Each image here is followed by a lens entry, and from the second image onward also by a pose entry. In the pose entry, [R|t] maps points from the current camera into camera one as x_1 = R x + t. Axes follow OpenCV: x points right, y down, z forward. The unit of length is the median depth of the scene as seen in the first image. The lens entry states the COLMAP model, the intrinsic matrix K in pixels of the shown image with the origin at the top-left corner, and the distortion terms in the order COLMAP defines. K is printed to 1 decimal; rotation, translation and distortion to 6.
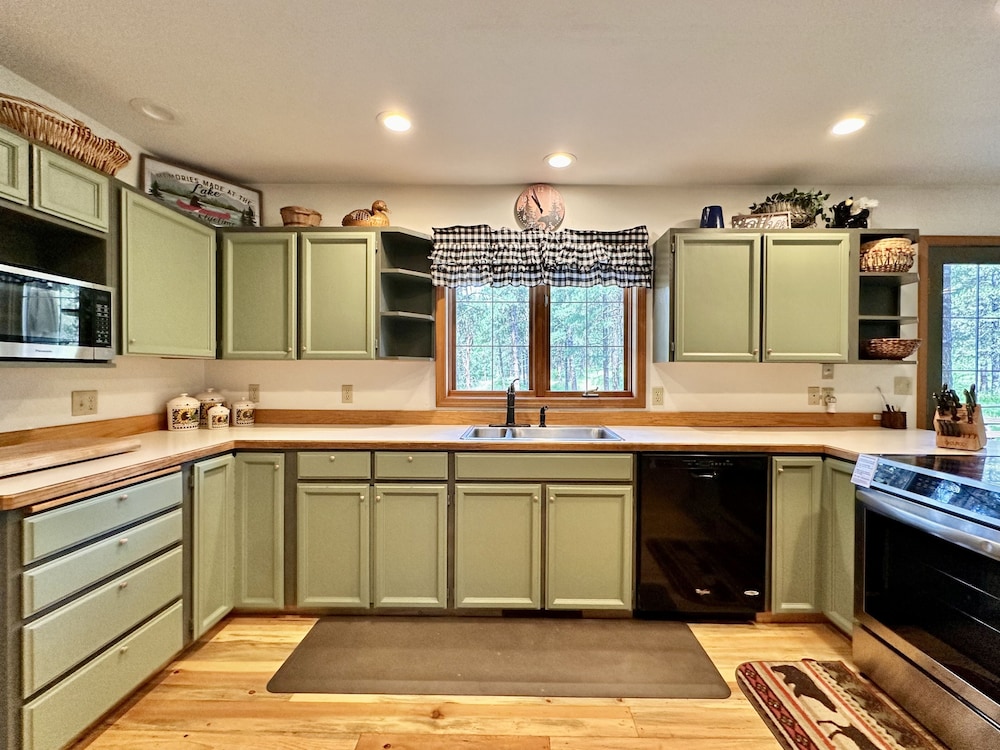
lens RADIAL K [[413.0, 0, 512.4], [0, 413.0, 374.5], [0, 0, 1]] dist [-0.002764, -0.000144]
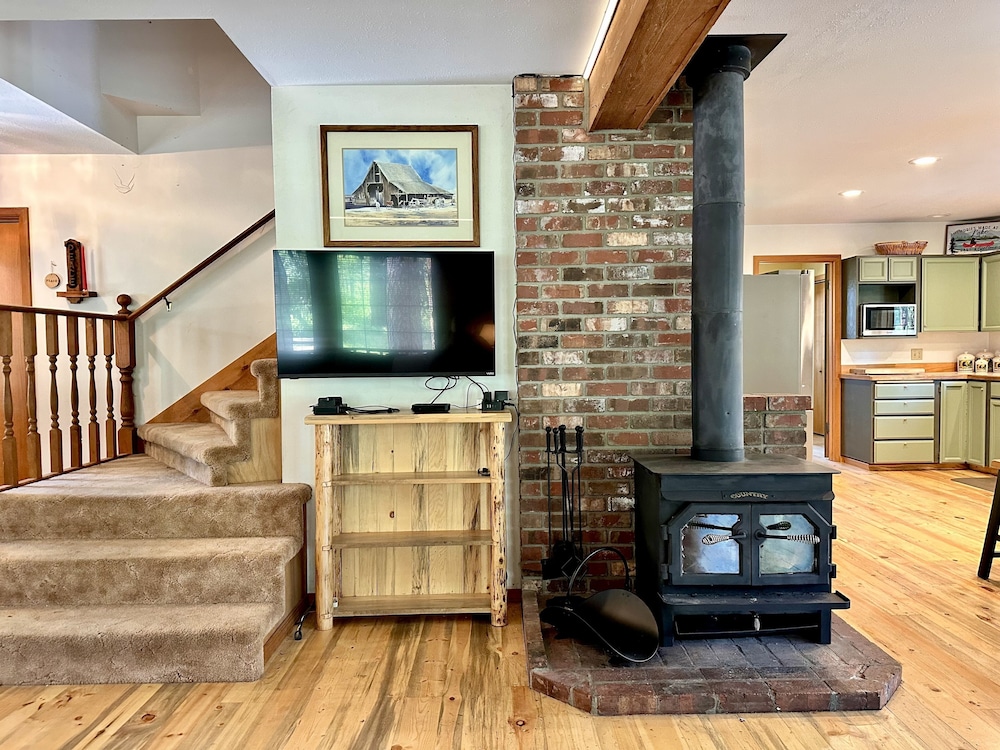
lens RADIAL K [[704.1, 0, 514.2], [0, 704.1, 379.0], [0, 0, 1]] dist [0.065030, -0.075854]
pose [[0.017779, 0.031641, -0.999341, 2.046272], [0.006454, 0.999475, 0.031760, 0.048372], [0.999821, -0.007015, 0.017566, -0.913120]]
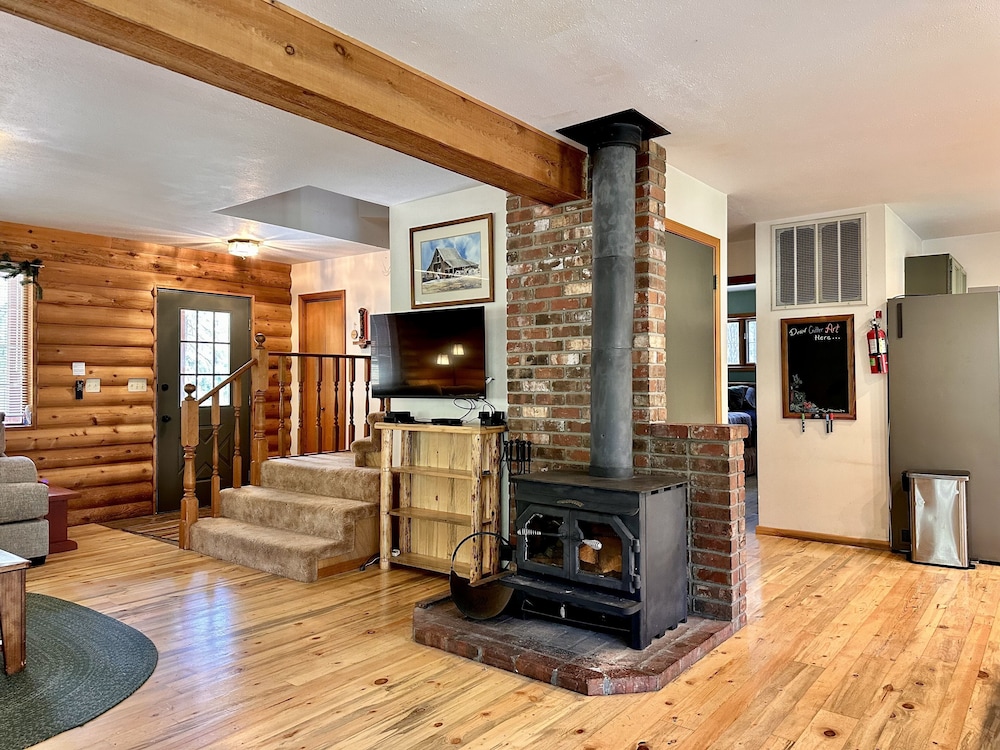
lens RADIAL K [[694.0, 0, 496.9], [0, 694.0, 359.8], [0, 0, 1]] dist [0.067269, -0.069715]
pose [[-0.611097, -0.030436, -0.790970, 2.069044], [-0.004375, 0.999375, -0.035075, 0.046566], [0.791544, -0.017974, -0.610848, 0.049143]]
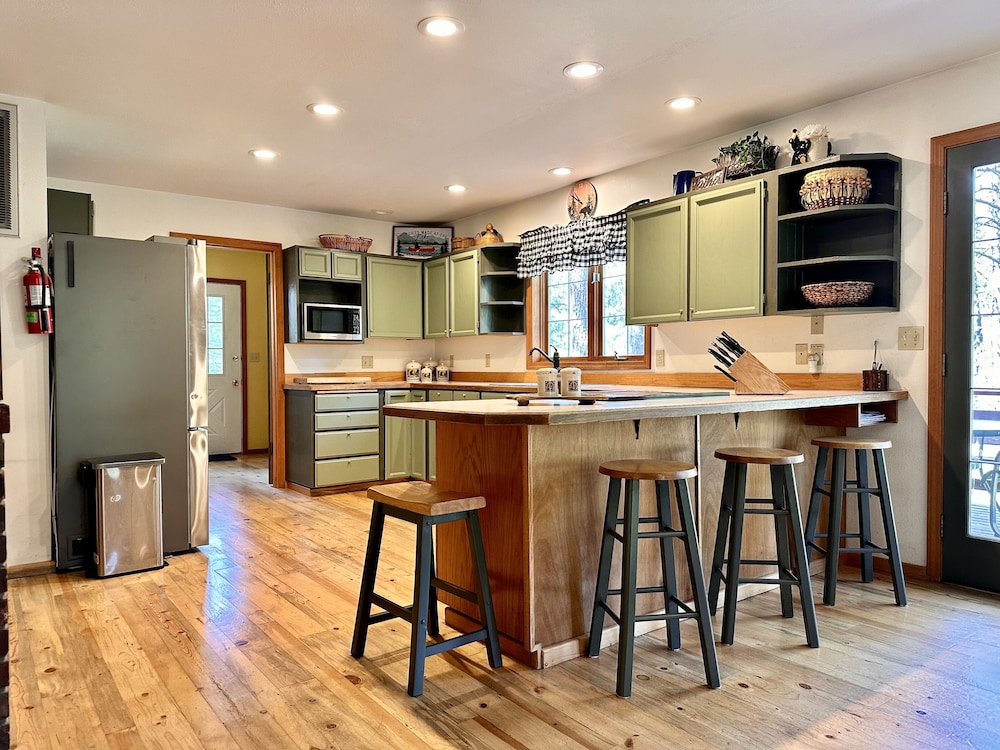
lens RADIAL K [[704.1, 0, 514.2], [0, 704.1, 379.0], [0, 0, 1]] dist [0.065030, -0.075854]
pose [[0.612697, 0.004458, -0.790305, 1.606938], [0.003804, 0.999956, 0.008590, 0.092119], [0.790309, -0.008270, 0.612653, -0.417002]]
